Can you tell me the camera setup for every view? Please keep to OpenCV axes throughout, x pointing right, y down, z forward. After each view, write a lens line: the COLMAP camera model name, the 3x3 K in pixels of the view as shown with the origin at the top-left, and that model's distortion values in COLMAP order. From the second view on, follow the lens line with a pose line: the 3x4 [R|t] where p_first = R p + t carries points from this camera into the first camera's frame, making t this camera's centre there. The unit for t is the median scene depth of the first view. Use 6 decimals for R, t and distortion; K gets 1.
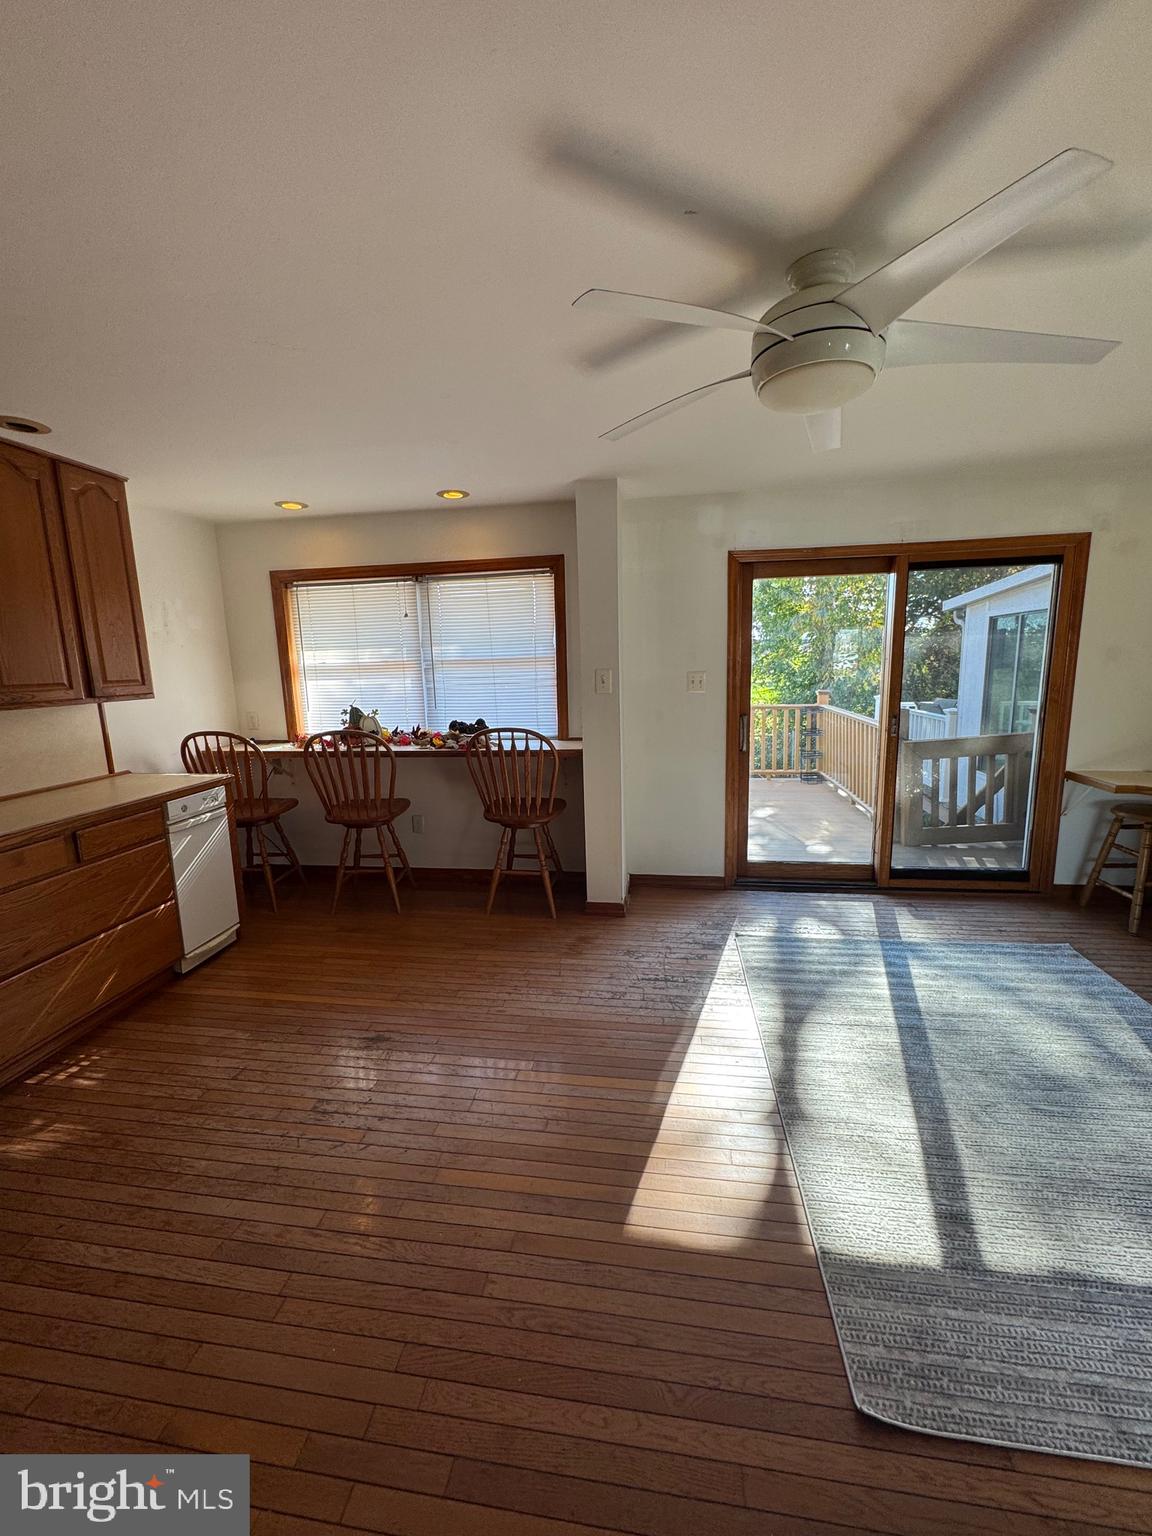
lens RADIAL K [[610.6, 0, 577.8], [0, 610.6, 760.0], [0, 0, 1]] dist [-0.001374, -0.000289]
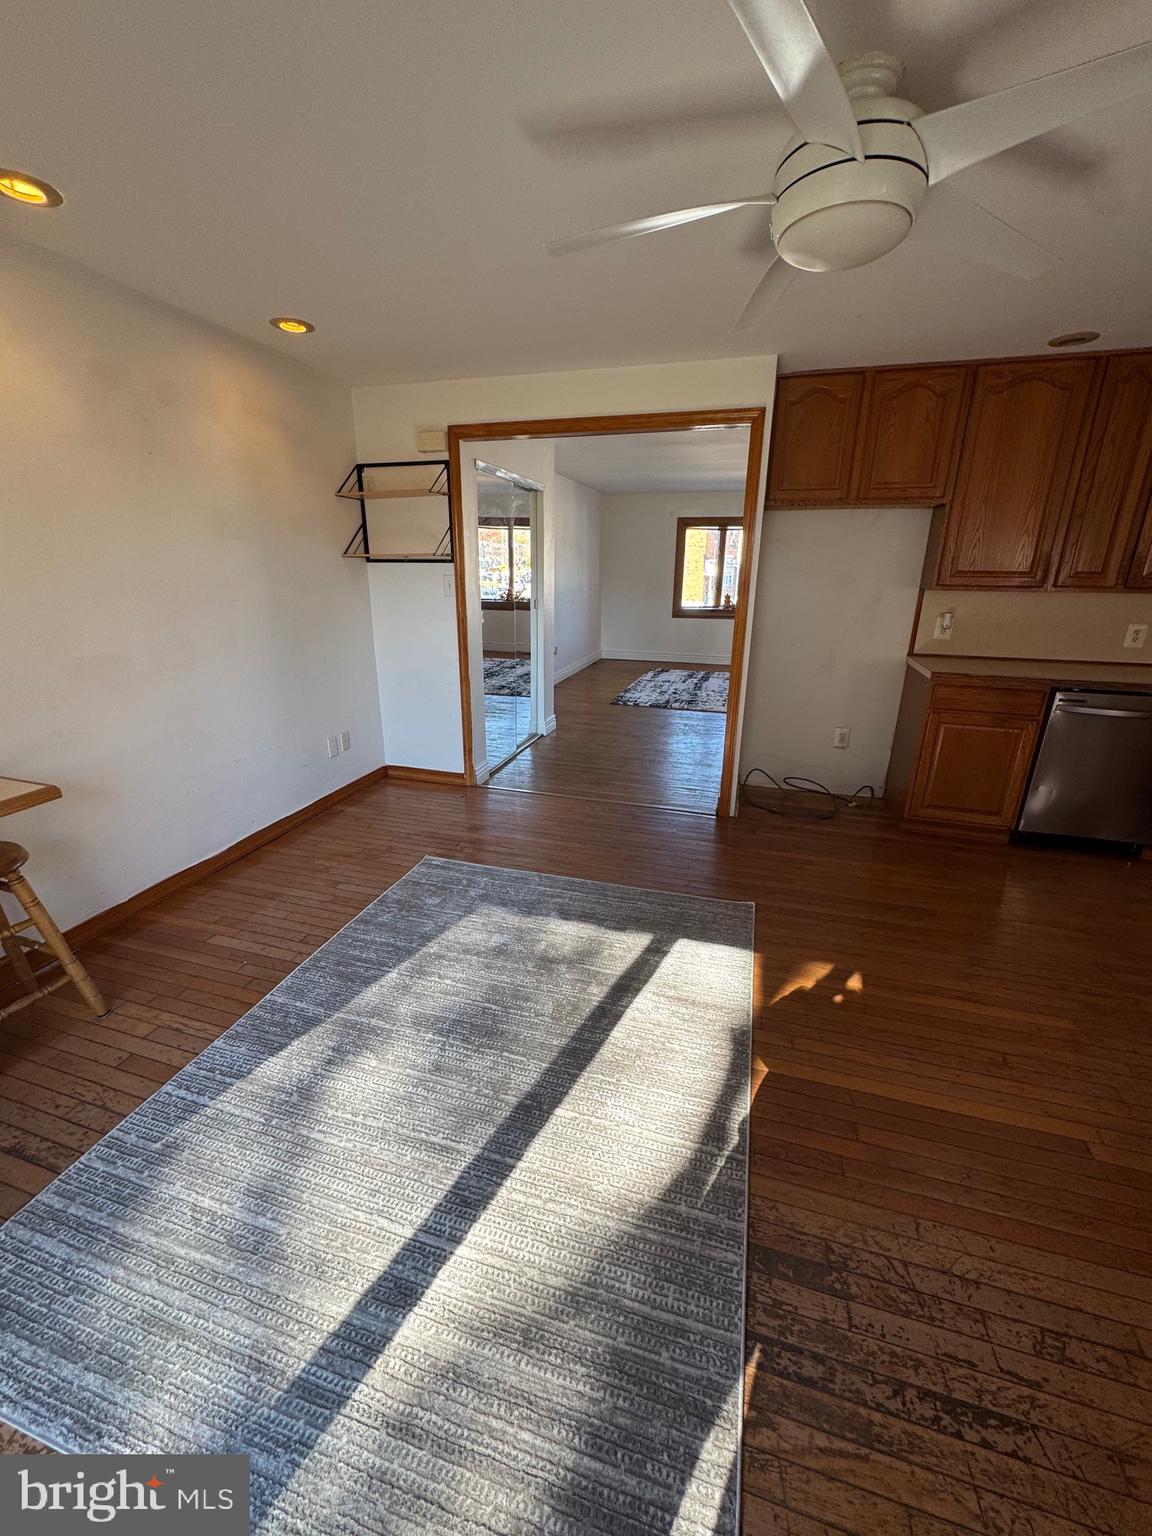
lens RADIAL K [[610.6, 0, 571.1], [0, 610.6, 769.6], [0, 0, 1]] dist [-0.001374, -0.000289]
pose [[-0.988706, -0.031902, 0.146434, 0.281227], [0.039520, 0.887000, 0.460075, -0.155325], [-0.144564, 0.460666, -0.875721, 0.977636]]
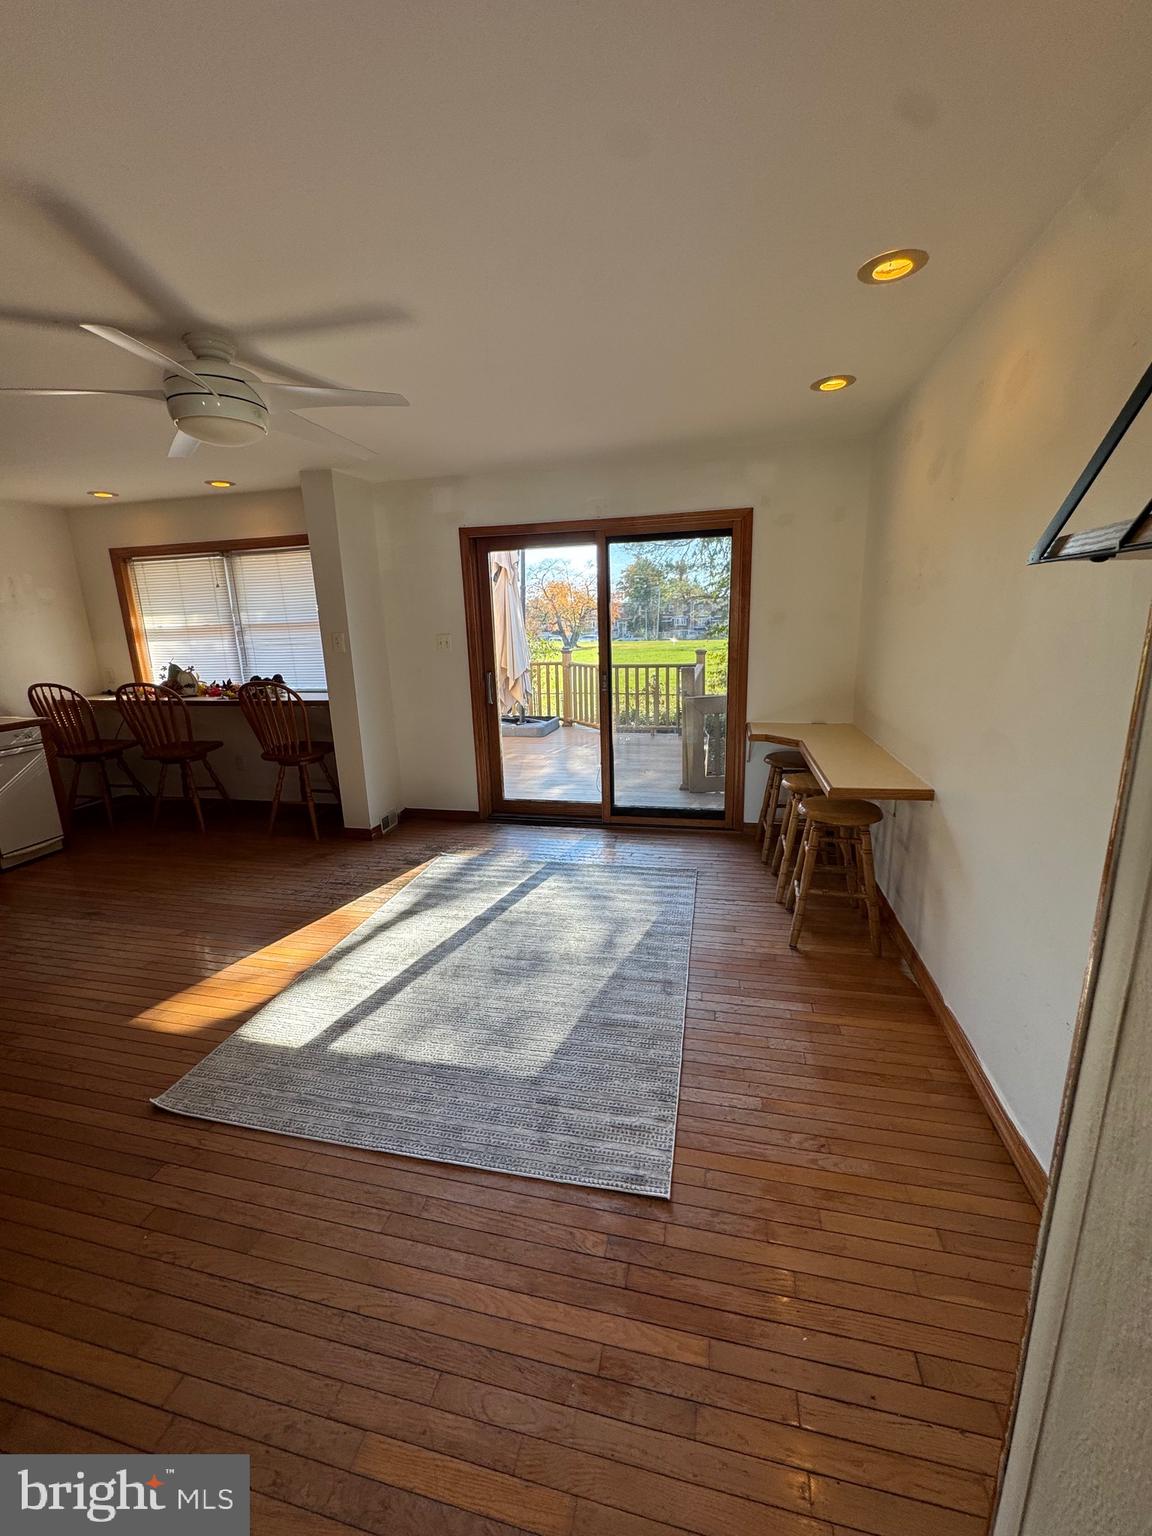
lens RADIAL K [[610.6, 0, 577.8], [0, 610.6, 761.7], [0, 0, 1]] dist [-0.001374, -0.000289]
pose [[0.996655, 0.015566, -0.080224, 0.585776], [-0.009974, 0.997522, 0.069640, 0.014422], [0.081109, -0.068607, 0.994341, -0.157599]]
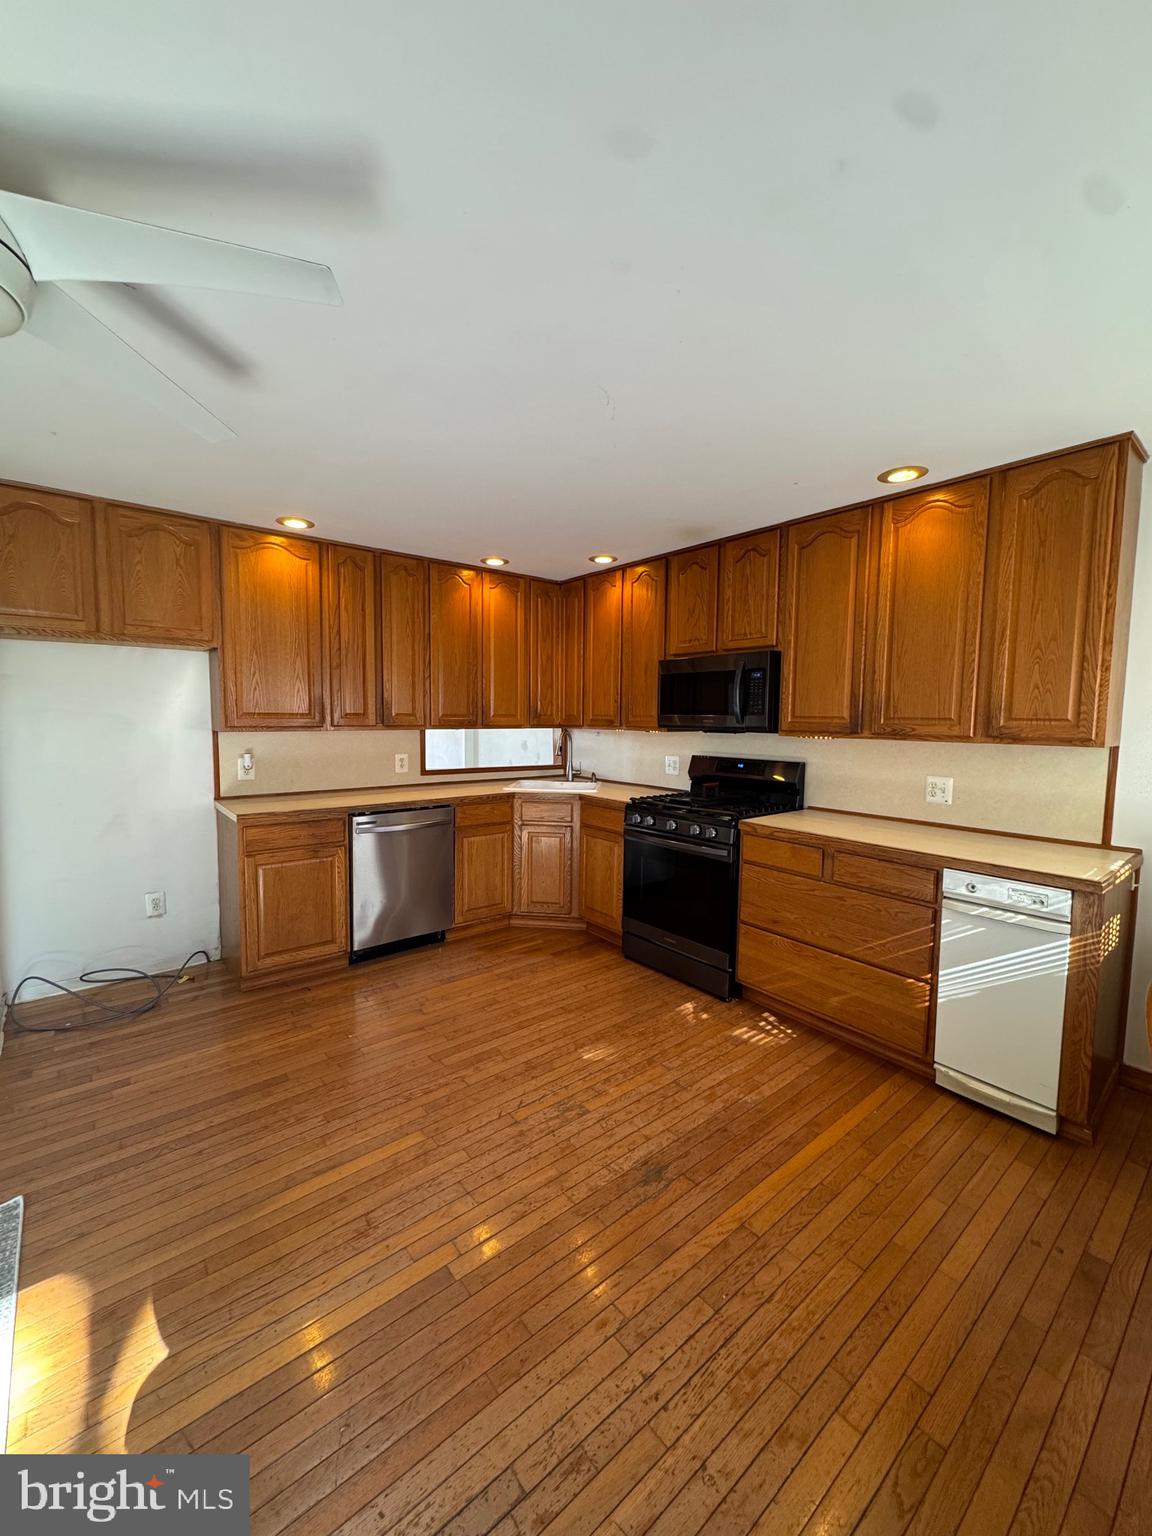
lens RADIAL K [[610.6, 0, 578.2], [0, 610.6, 767.2], [0, 0, 1]] dist [-0.001374, -0.000289]
pose [[-0.674917, 0.080950, -0.733440, 0.188380], [-0.111232, 0.971445, 0.209575, -0.143208], [0.729462, 0.223028, -0.646641, 0.927688]]
